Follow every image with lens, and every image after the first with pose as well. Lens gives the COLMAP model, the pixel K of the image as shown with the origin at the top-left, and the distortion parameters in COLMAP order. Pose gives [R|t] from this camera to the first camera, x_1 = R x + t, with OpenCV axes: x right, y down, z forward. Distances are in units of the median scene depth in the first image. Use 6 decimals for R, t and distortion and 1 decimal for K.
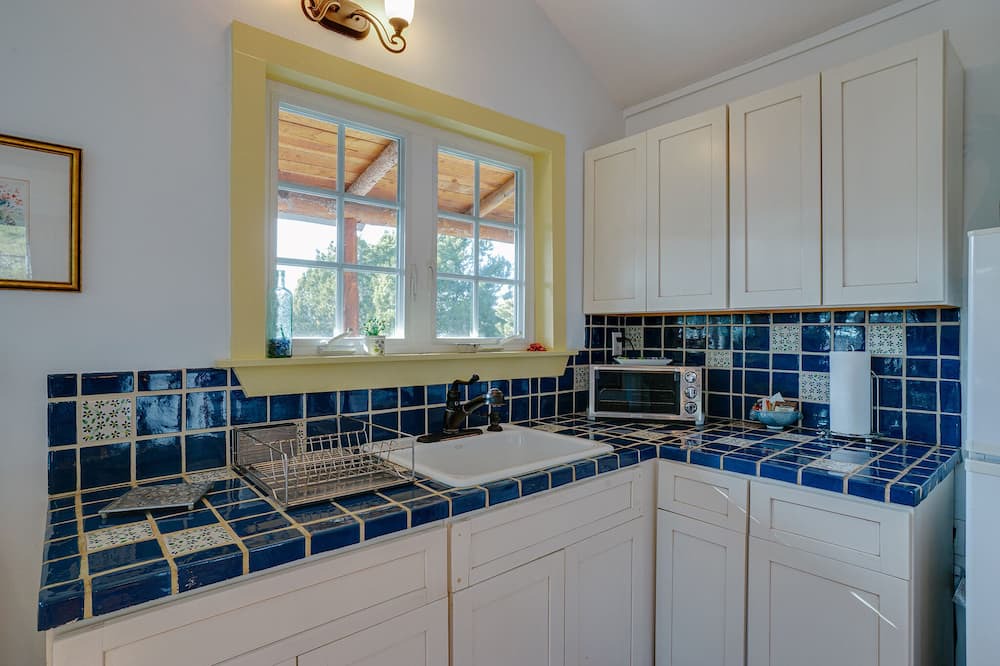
lens RADIAL K [[516.8, 0, 495.8], [0, 516.8, 331.6], [0, 0, 1]] dist [-0.014627, 0.006436]
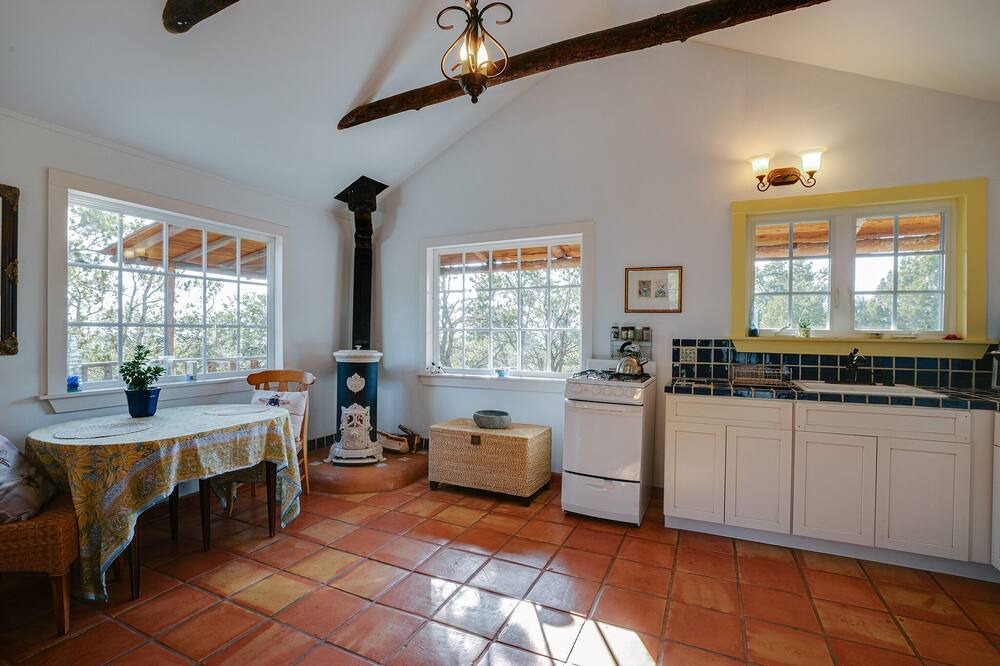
lens RADIAL K [[465.3, 0, 498.4], [0, 465.3, 335.1], [0, 0, 1]] dist [-0.038855, 0.014534]
pose [[0.416108, 0.010464, -0.909255, 0.893254], [-0.007242, 0.999940, 0.008194, 0.030706], [0.909286, 0.003175, 0.416159, -0.817853]]
